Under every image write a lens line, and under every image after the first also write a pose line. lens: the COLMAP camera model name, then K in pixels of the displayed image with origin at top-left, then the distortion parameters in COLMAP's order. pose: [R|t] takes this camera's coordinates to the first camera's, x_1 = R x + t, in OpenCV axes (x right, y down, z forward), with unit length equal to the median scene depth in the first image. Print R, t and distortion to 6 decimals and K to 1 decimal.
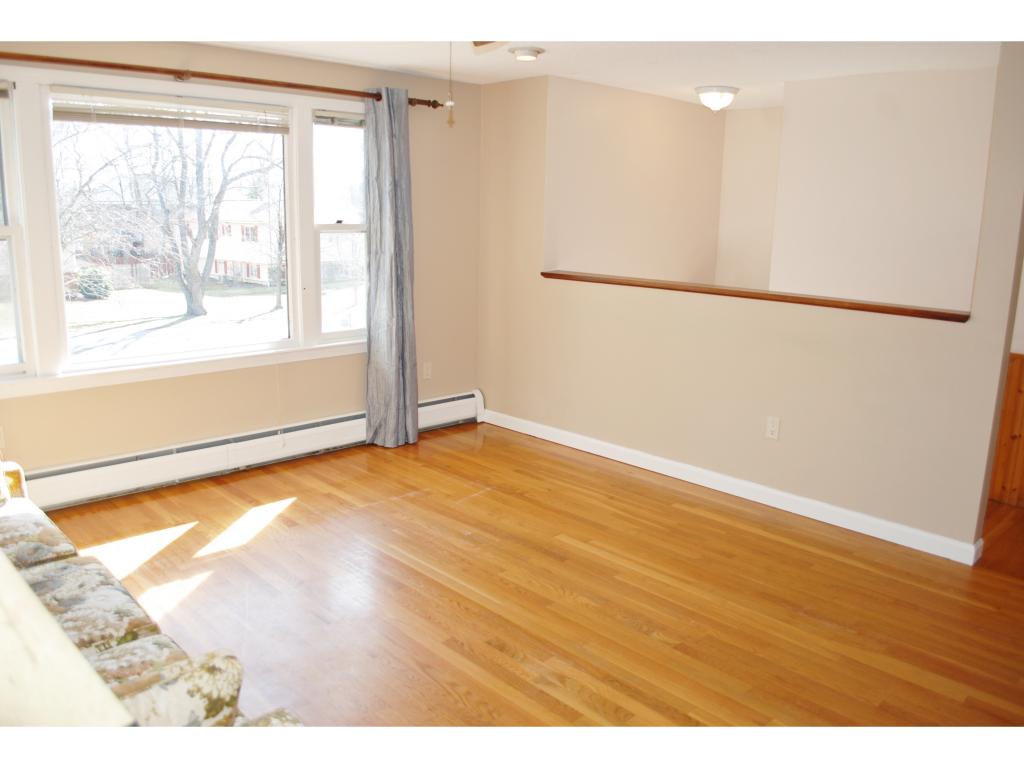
lens RADIAL K [[804.5, 0, 512.0], [0, 804.5, 384.0], [0, 0, 1]] dist [-0.080492, -0.005279]
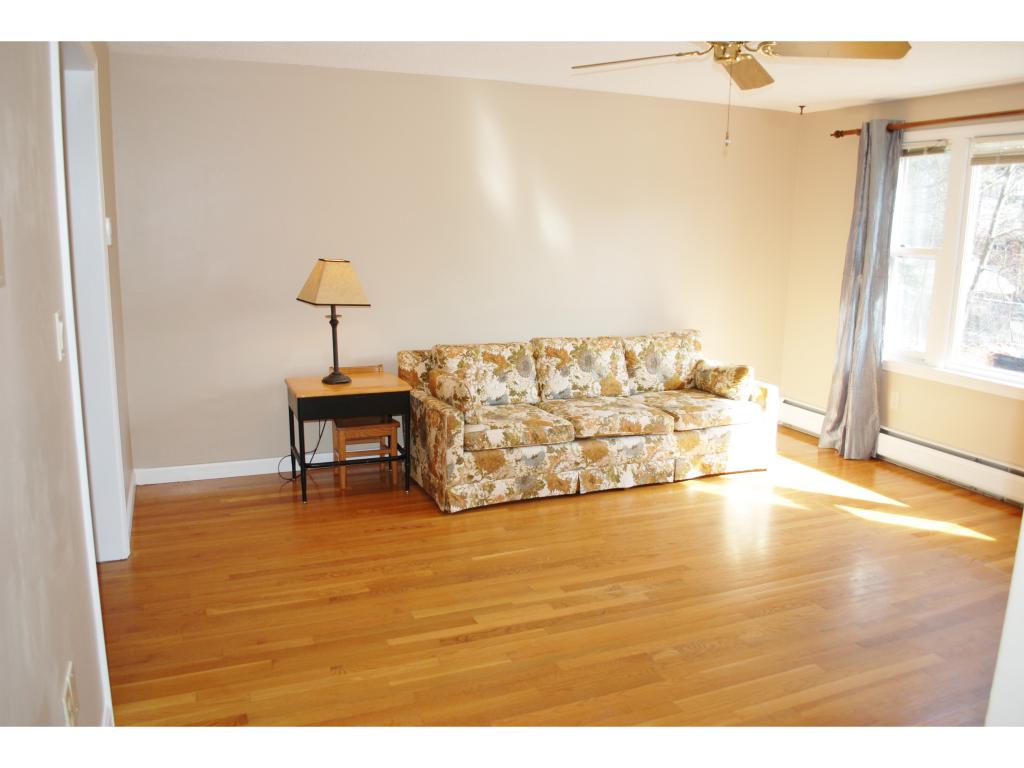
lens RADIAL K [[804.5, 0, 512.0], [0, 804.5, 384.0], [0, 0, 1]] dist [-0.080492, -0.005279]
pose [[-0.346117, 0.161986, -0.924101, 0.890306], [-0.219684, 0.943605, 0.247686, -0.161181], [0.912108, 0.288739, -0.291012, 0.807851]]
